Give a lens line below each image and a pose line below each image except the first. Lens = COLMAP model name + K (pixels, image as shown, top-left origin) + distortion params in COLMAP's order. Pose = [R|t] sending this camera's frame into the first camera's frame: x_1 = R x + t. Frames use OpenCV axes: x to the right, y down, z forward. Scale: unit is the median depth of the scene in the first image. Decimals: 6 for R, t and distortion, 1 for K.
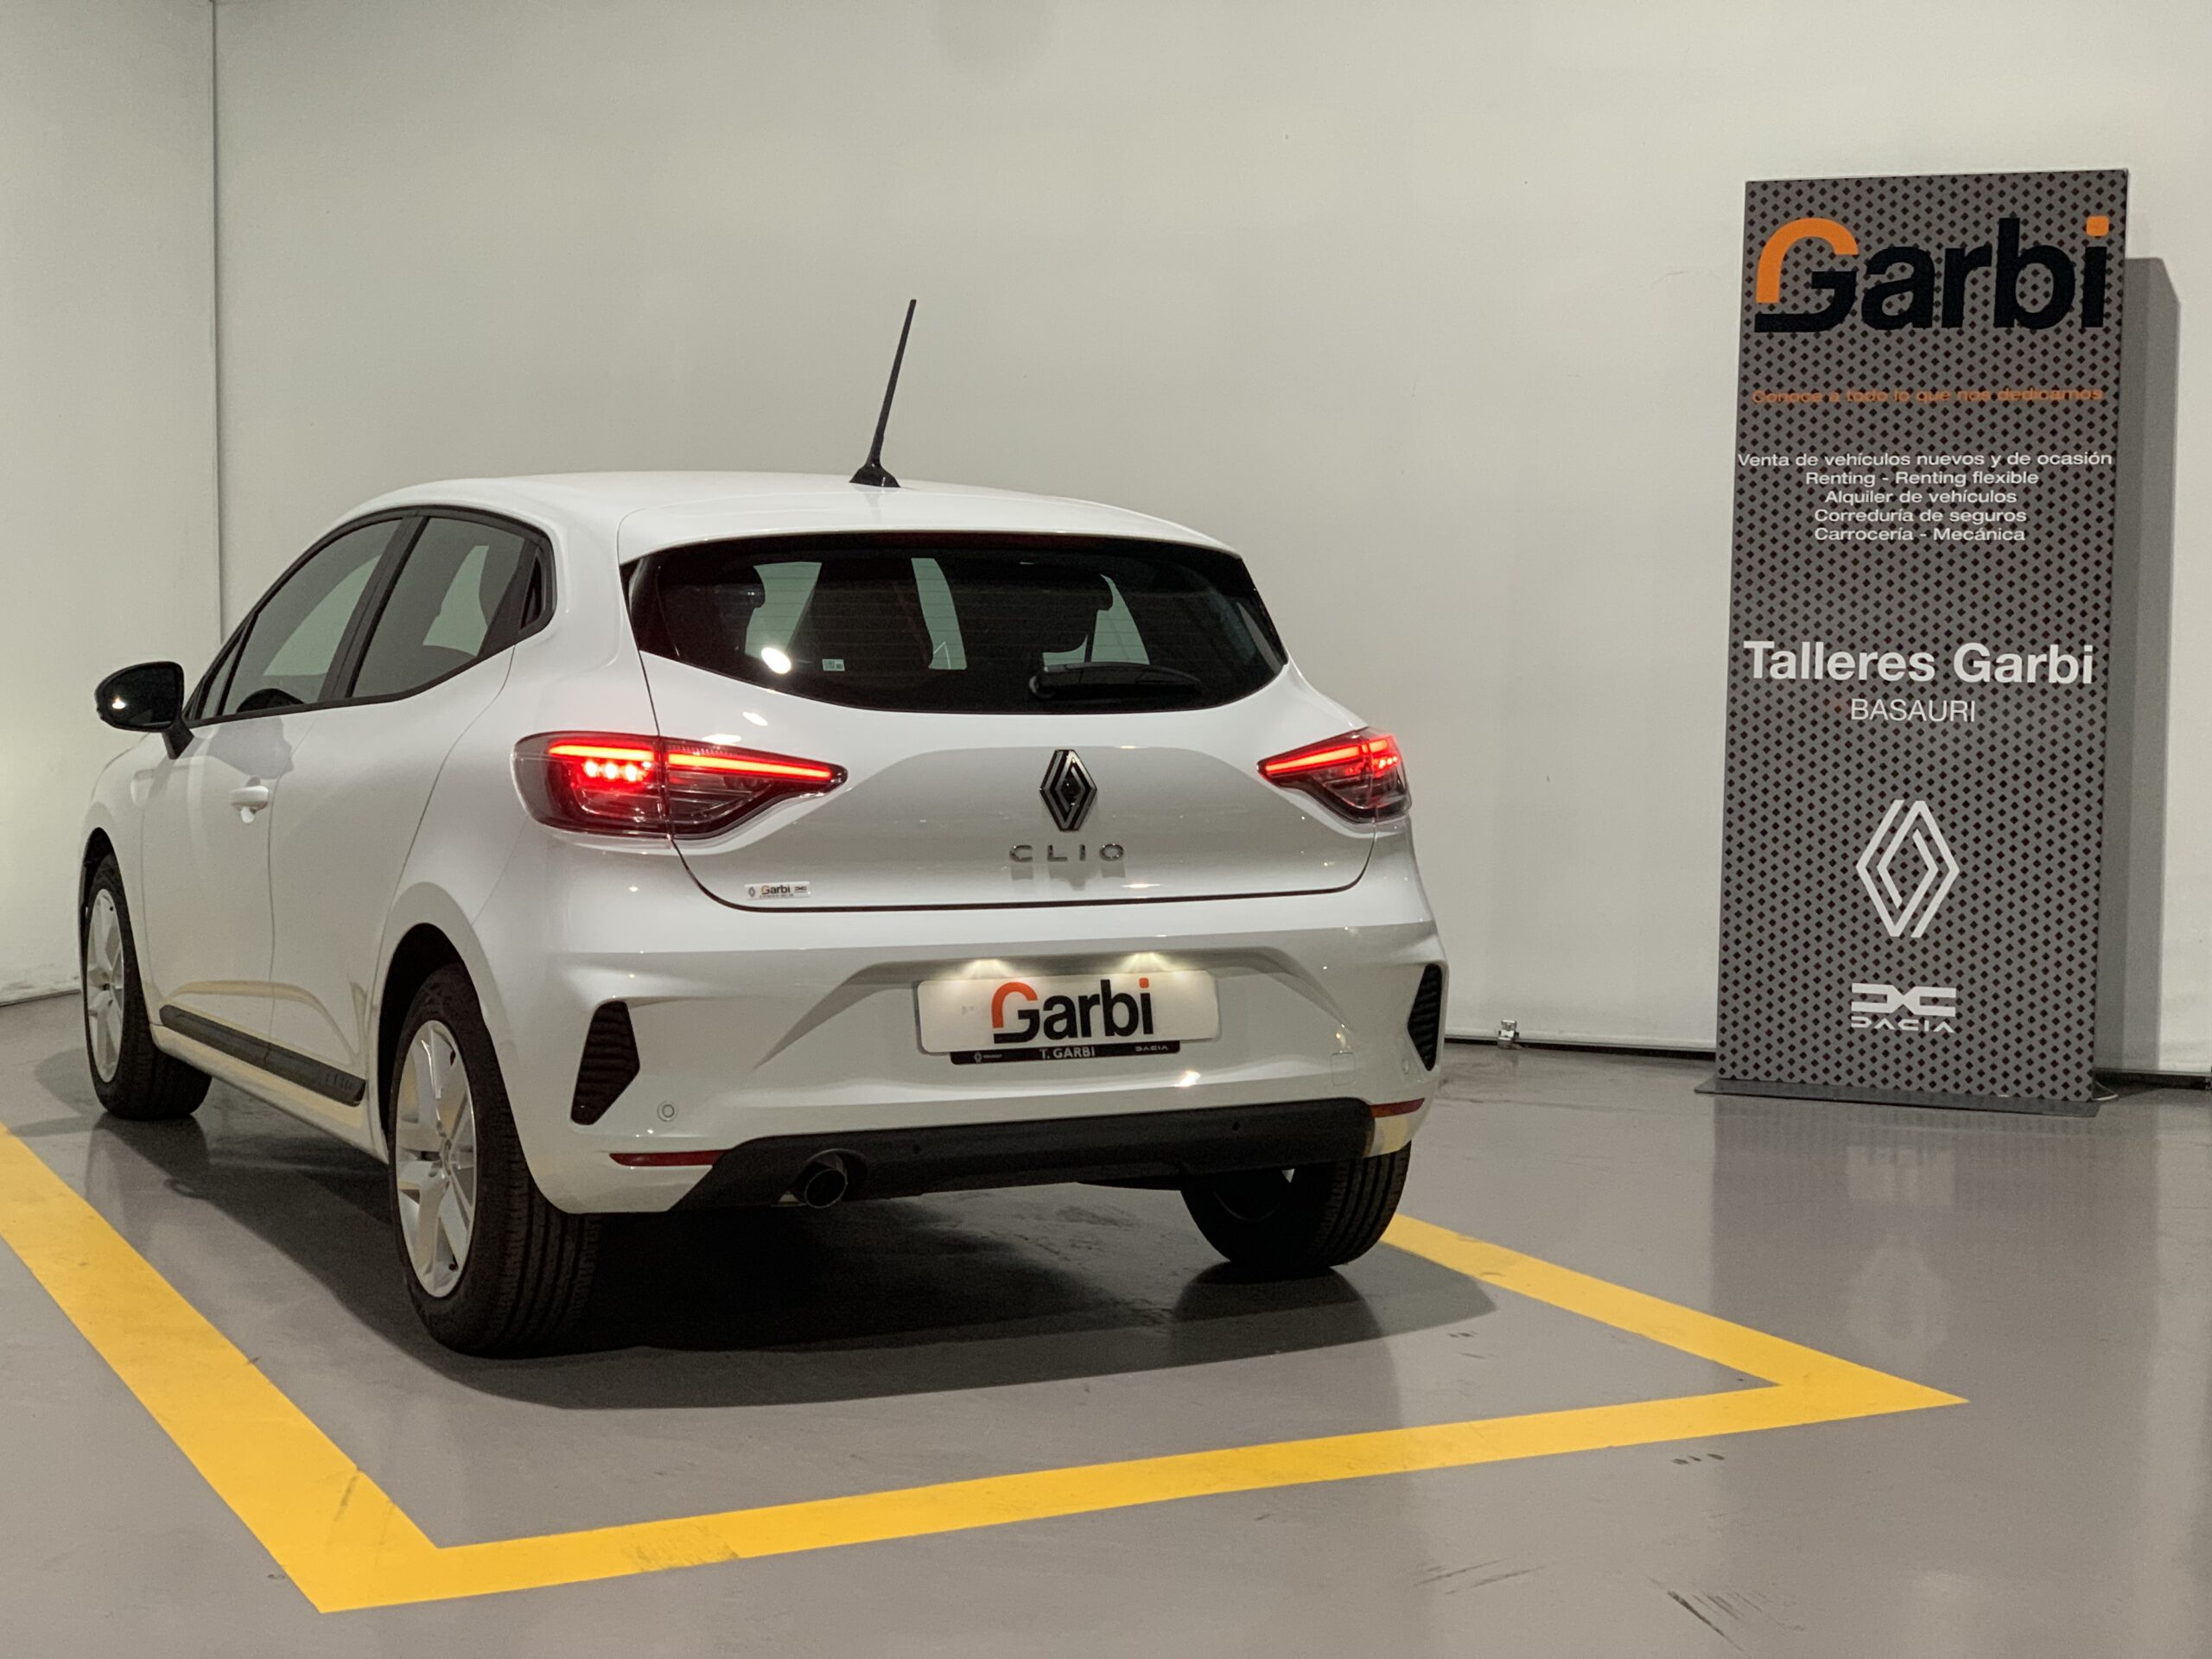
lens RADIAL K [[3299.0, 0, 1111.4], [0, 3299.0, 852.9], [0, 0, 1]] dist [0.077955, 0.000000]
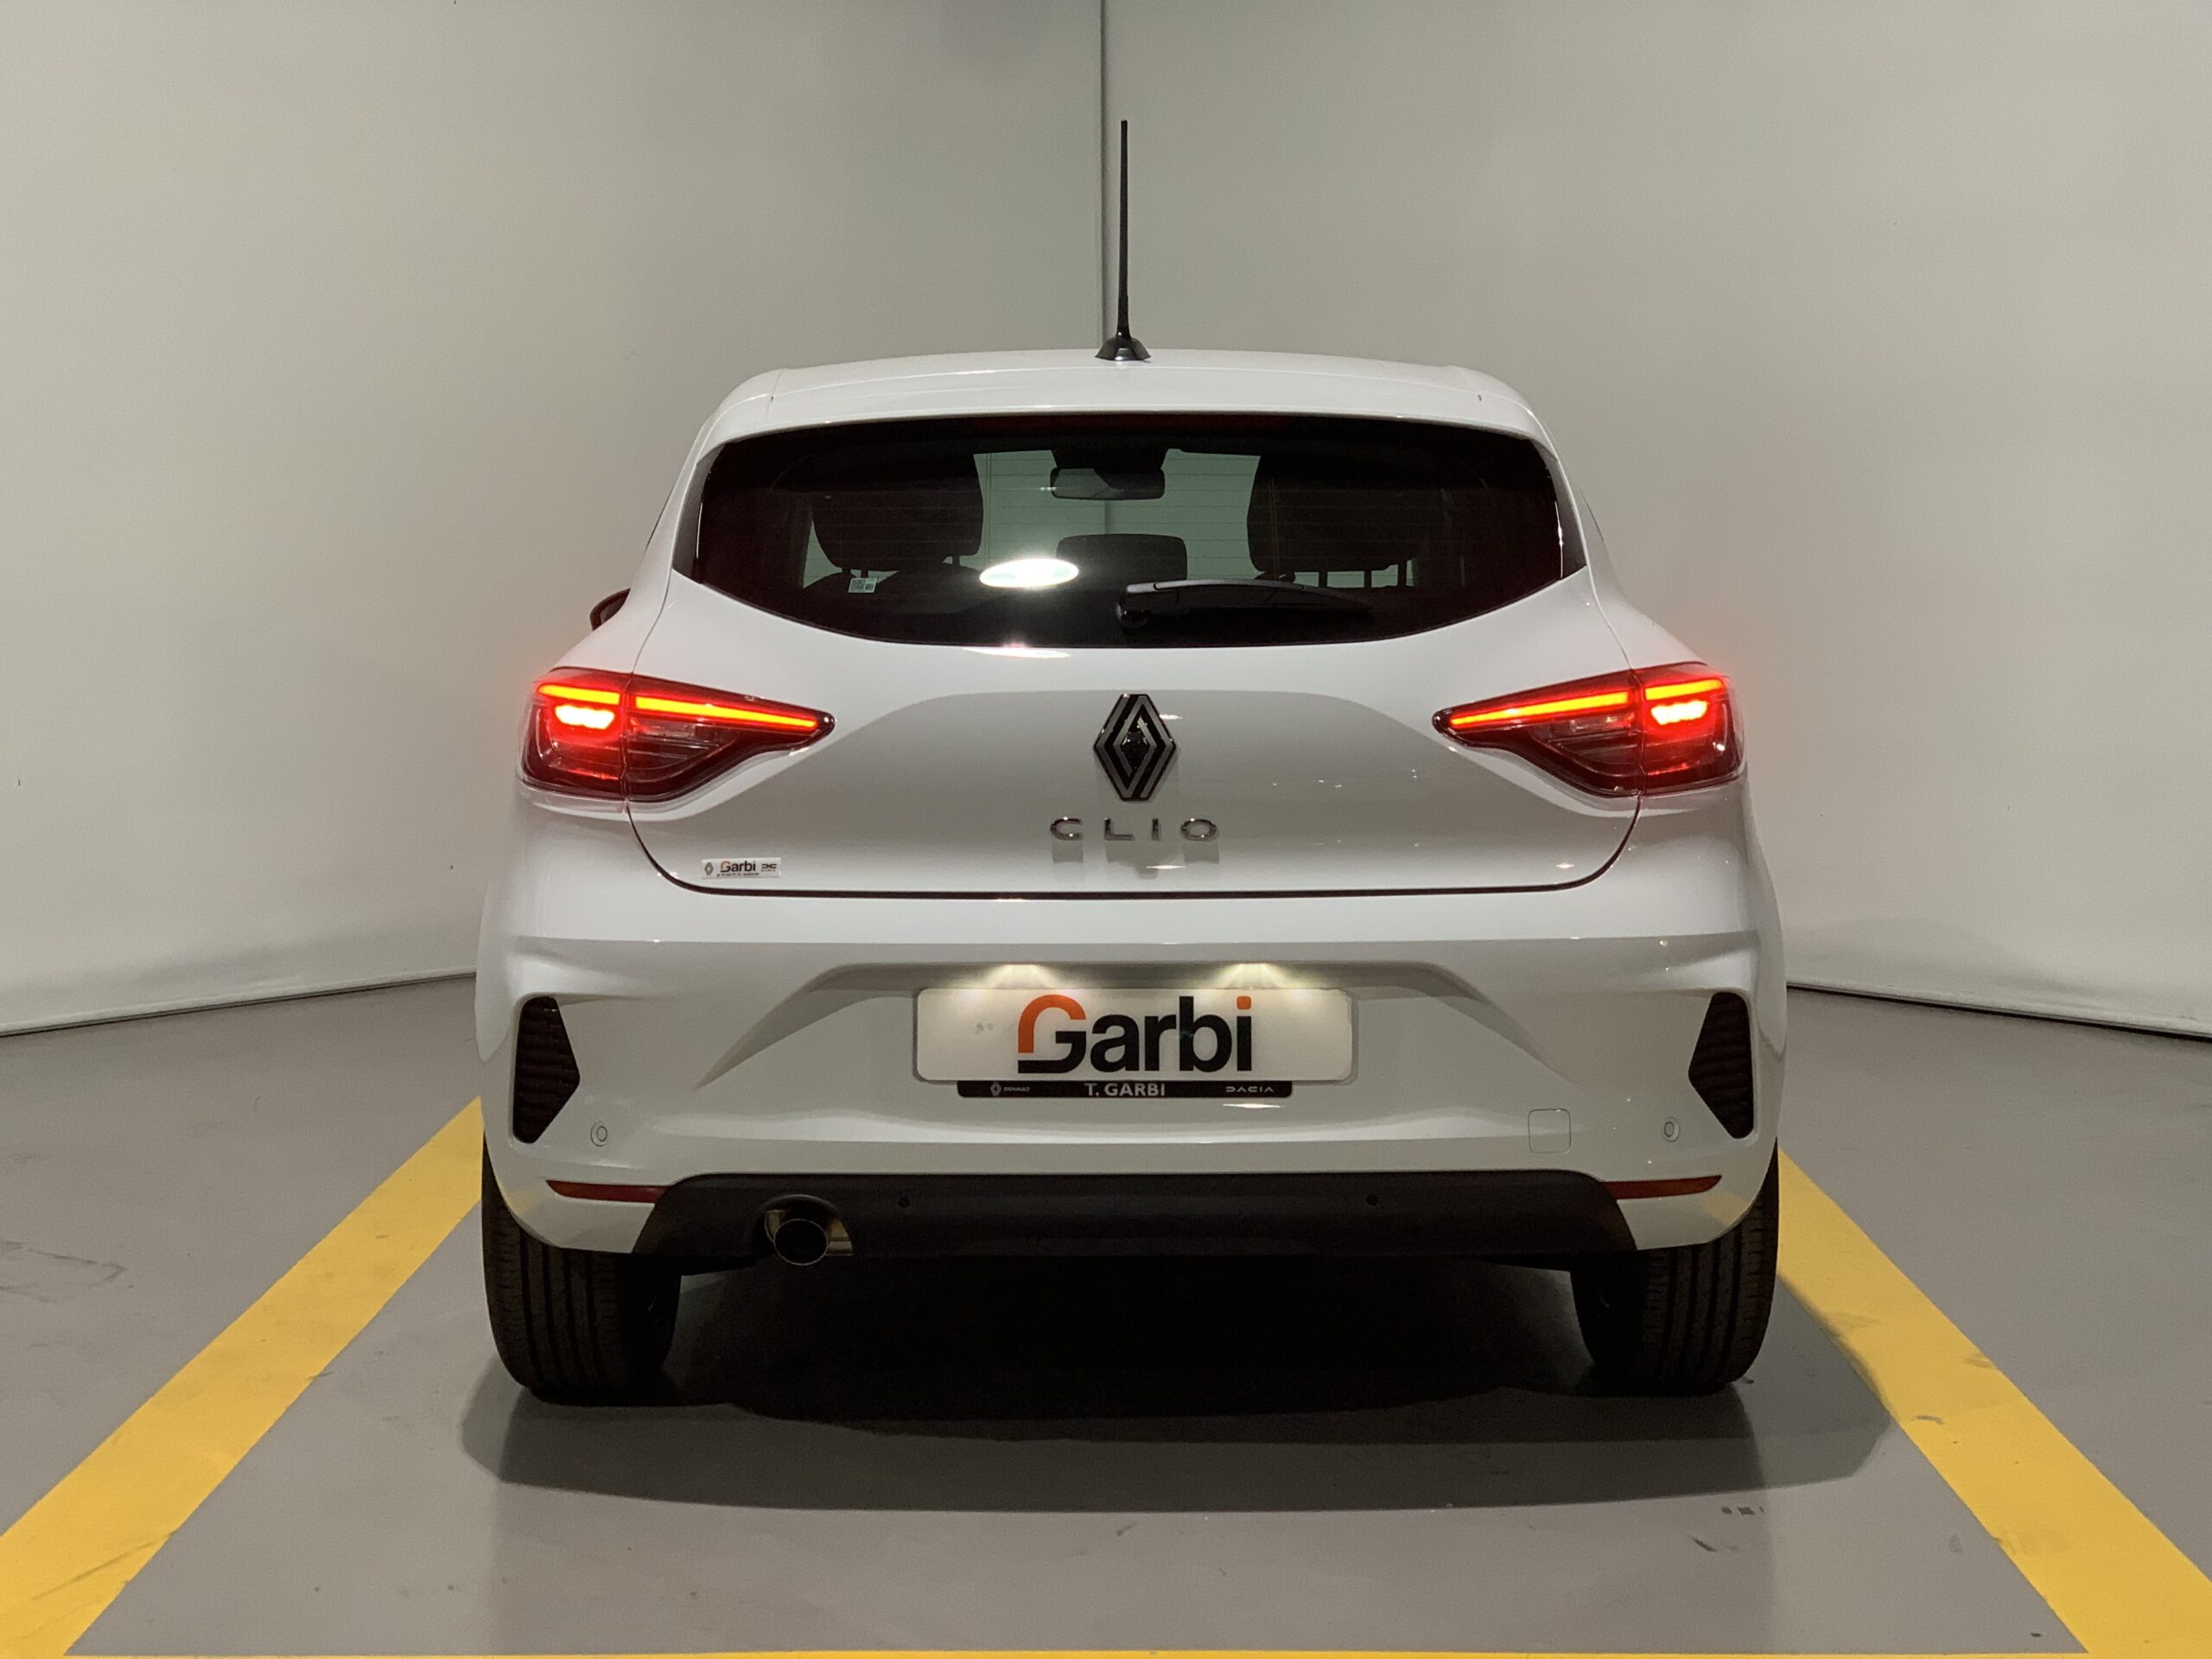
lens RADIAL K [[3299.0, 0, 1105.8], [0, 3299.0, 813.4], [0, 0, 1]] dist [0.077955, 0.000000]
pose [[0.890504, 0.028253, -0.454097, 0.328614], [-0.020319, 0.999544, 0.022342, -0.020656], [0.454521, -0.010669, 0.890672, 0.314194]]
